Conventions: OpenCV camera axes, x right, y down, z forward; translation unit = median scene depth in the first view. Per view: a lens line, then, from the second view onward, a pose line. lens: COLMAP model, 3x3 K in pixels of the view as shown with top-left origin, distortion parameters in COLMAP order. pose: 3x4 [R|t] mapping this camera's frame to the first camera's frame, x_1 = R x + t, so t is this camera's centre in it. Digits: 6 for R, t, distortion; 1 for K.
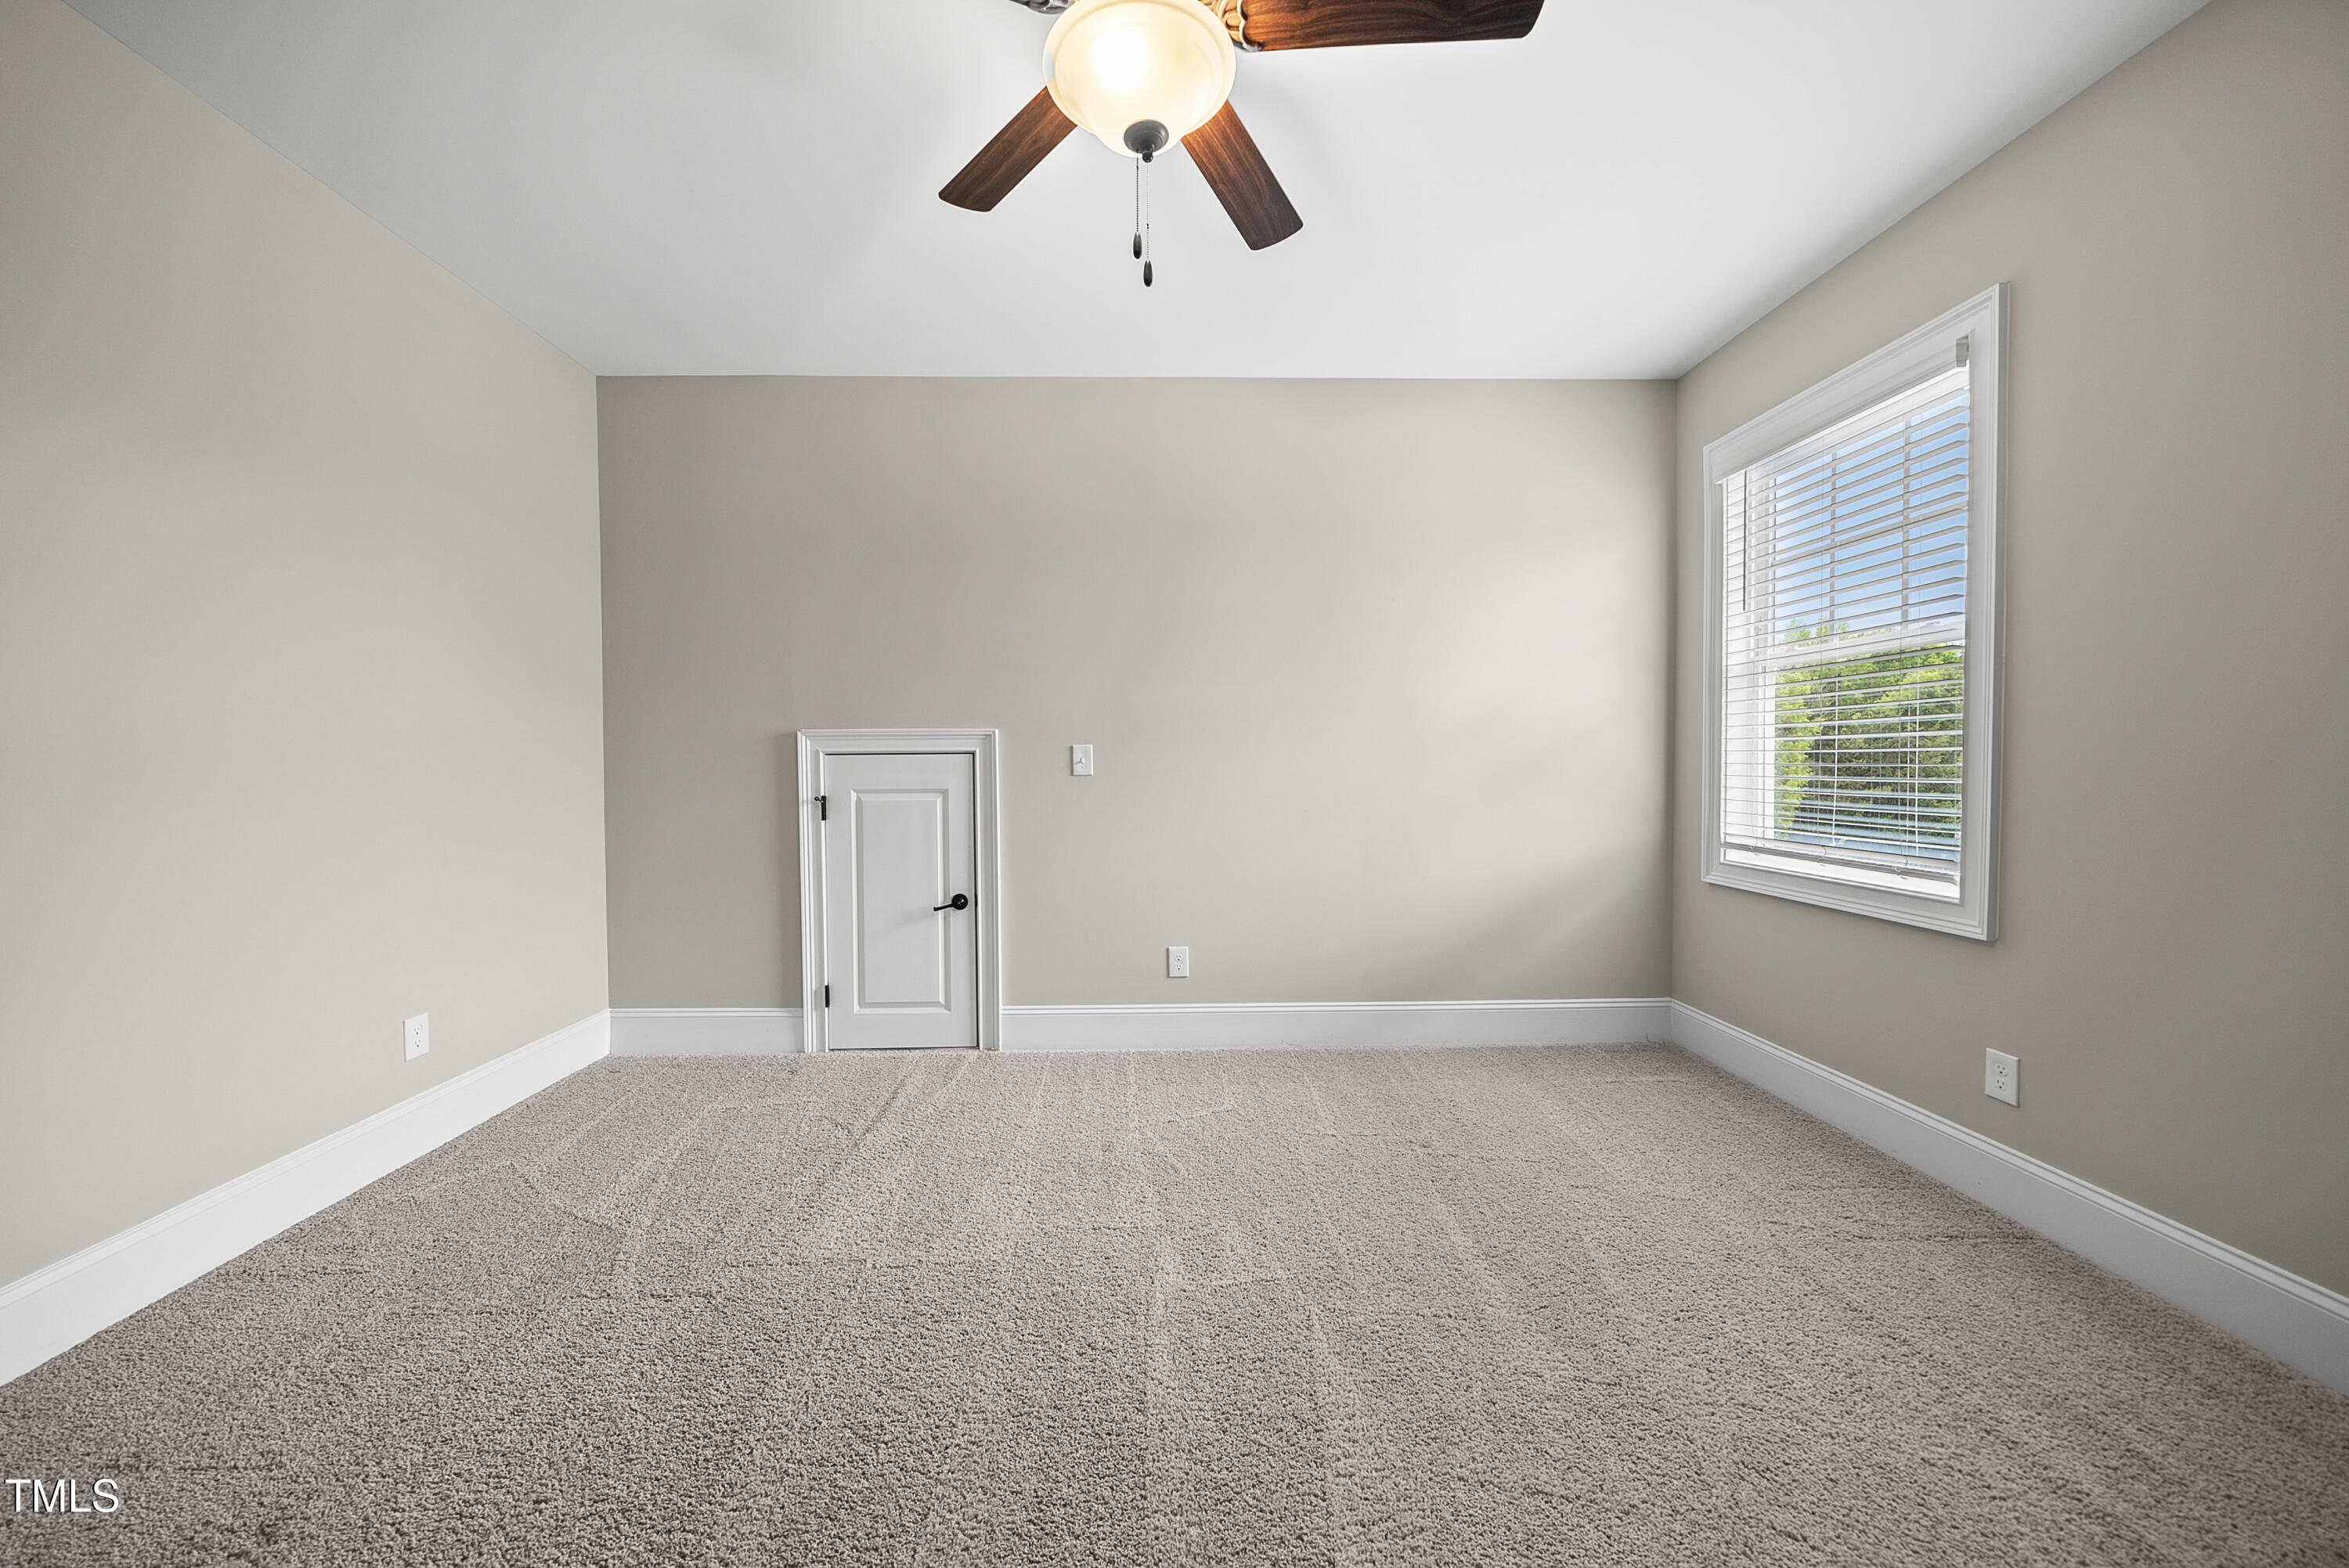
lens RADIAL K [[804.9, 0, 1150.6], [0, 804.9, 774.5], [0, 0, 1]] dist [-0.004860, -0.000098]
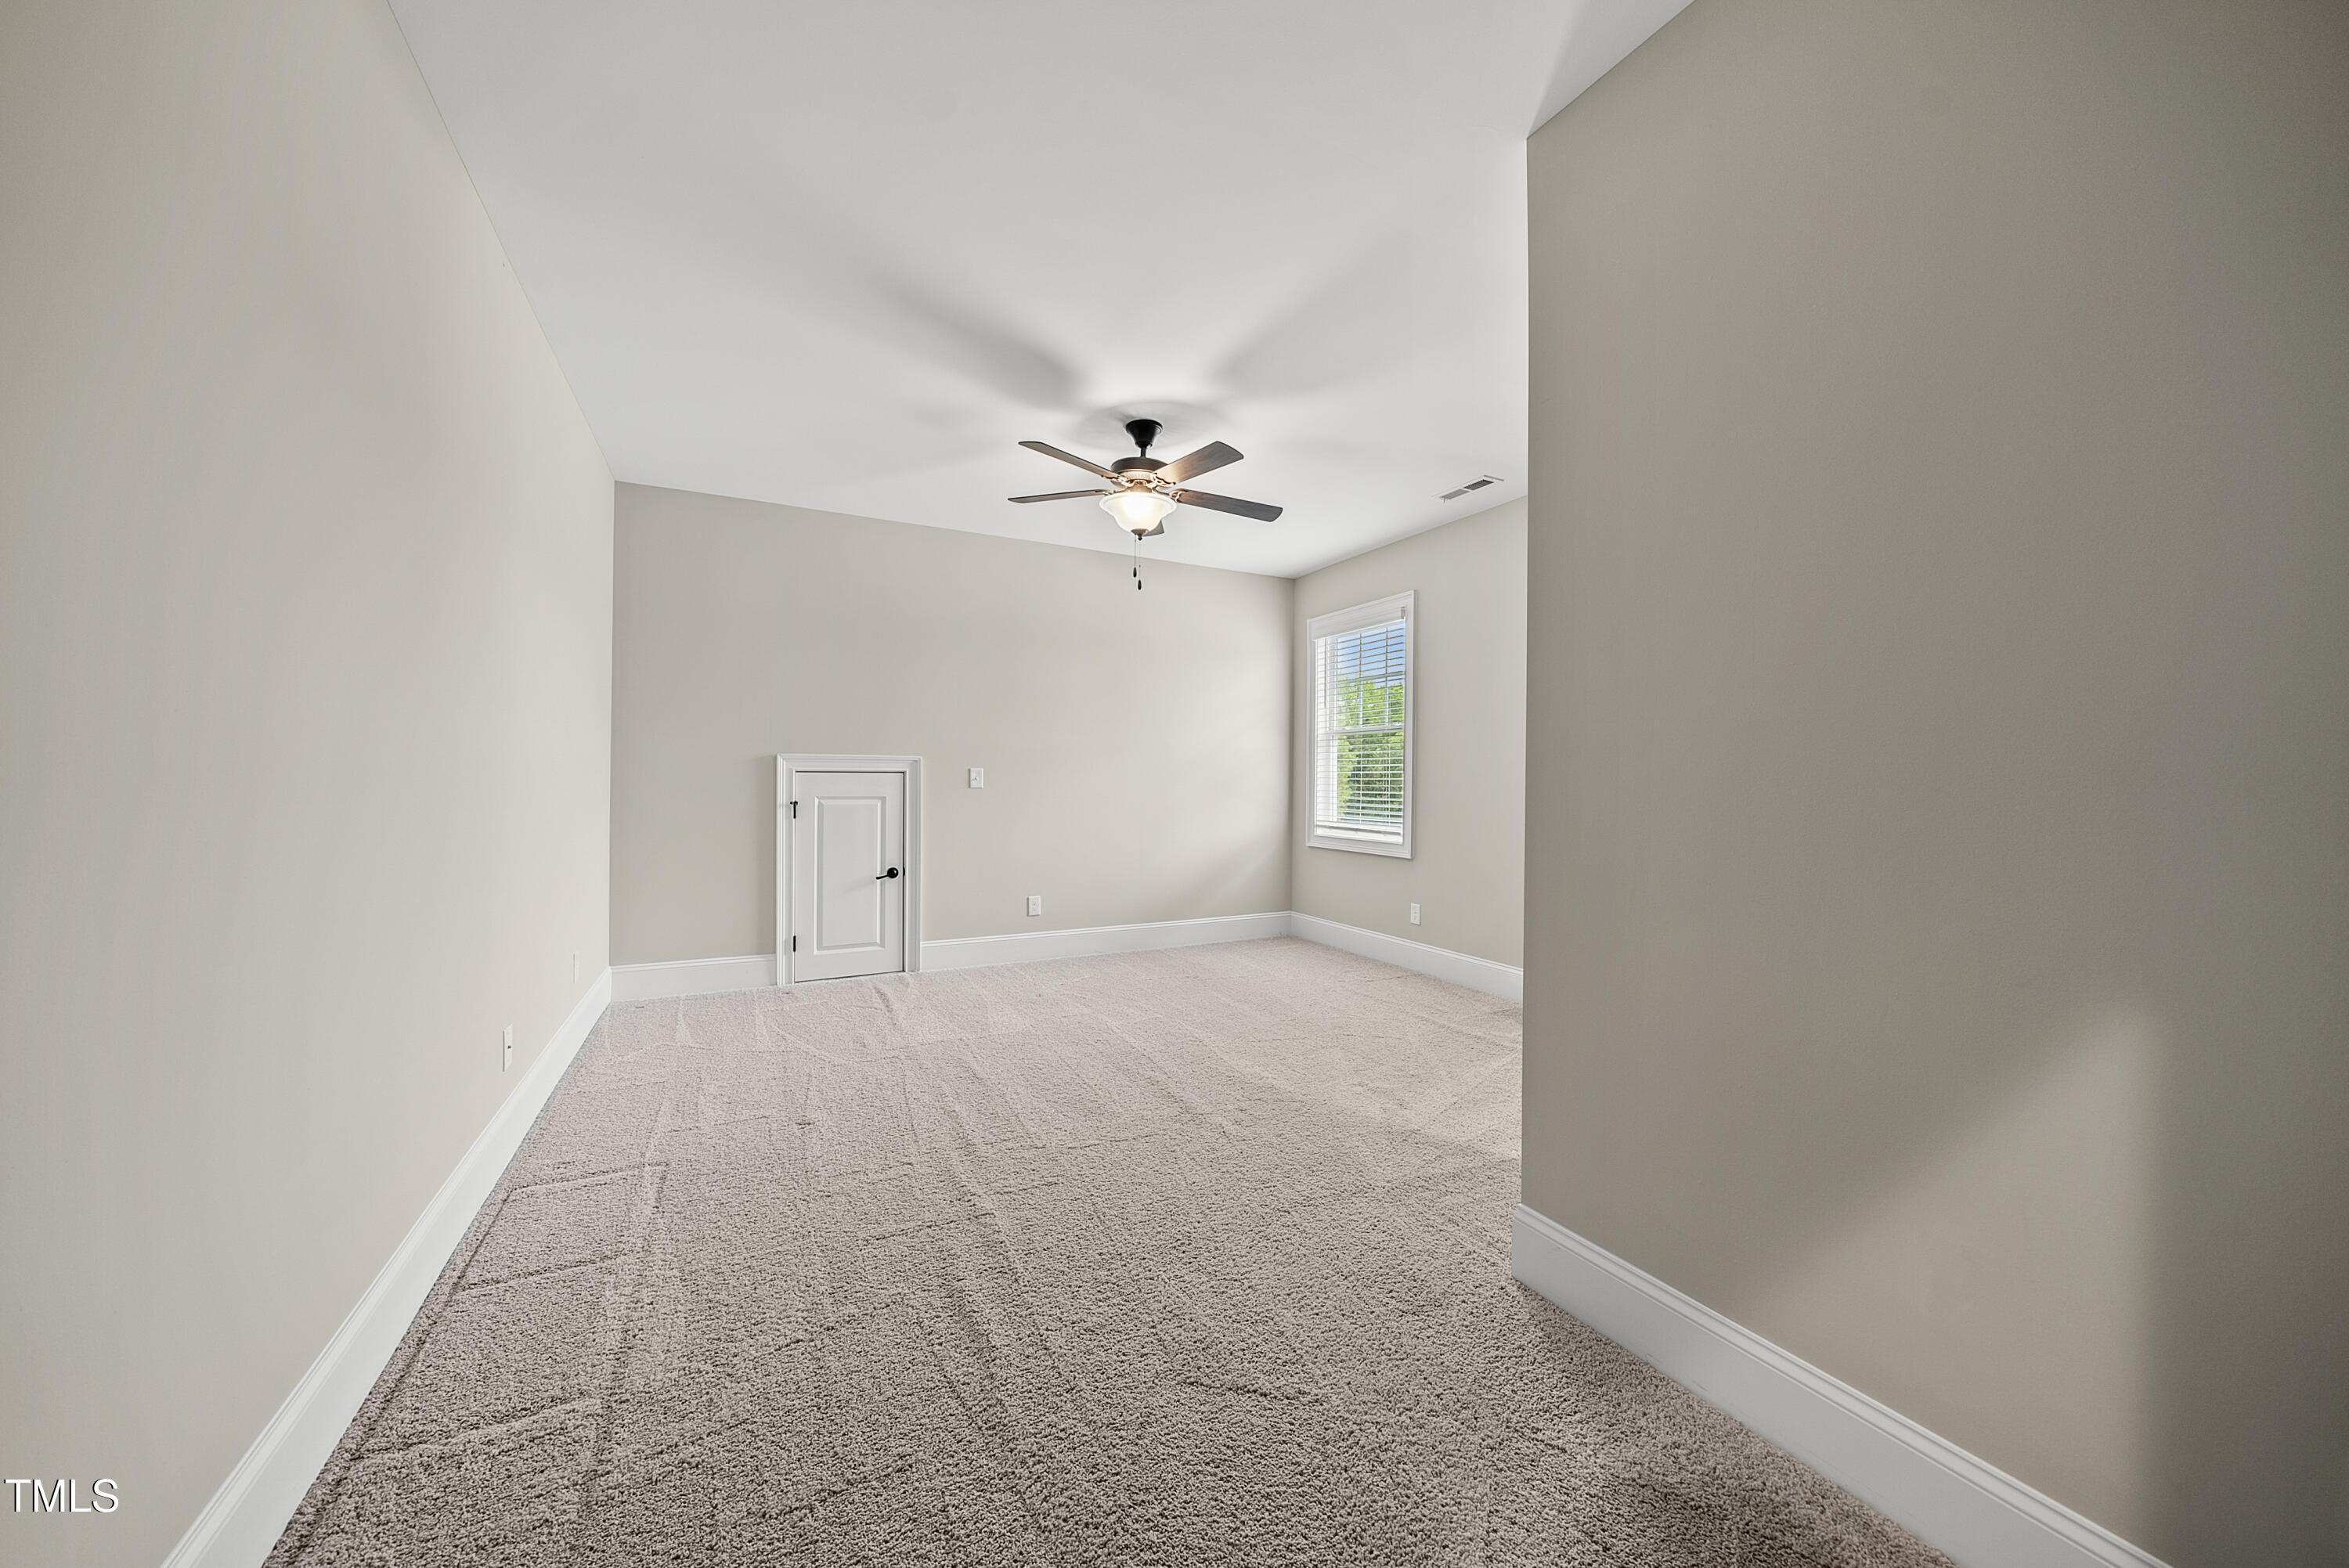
lens RADIAL K [[804.9, 0, 1150.6], [0, 804.9, 774.5], [0, 0, 1]] dist [-0.004860, -0.000098]
pose [[0.902236, 0.014354, 0.431004, -0.454091], [-0.005221, 0.999736, -0.022365, 0.008138], [-0.431211, 0.017929, 0.902073, -0.546029]]
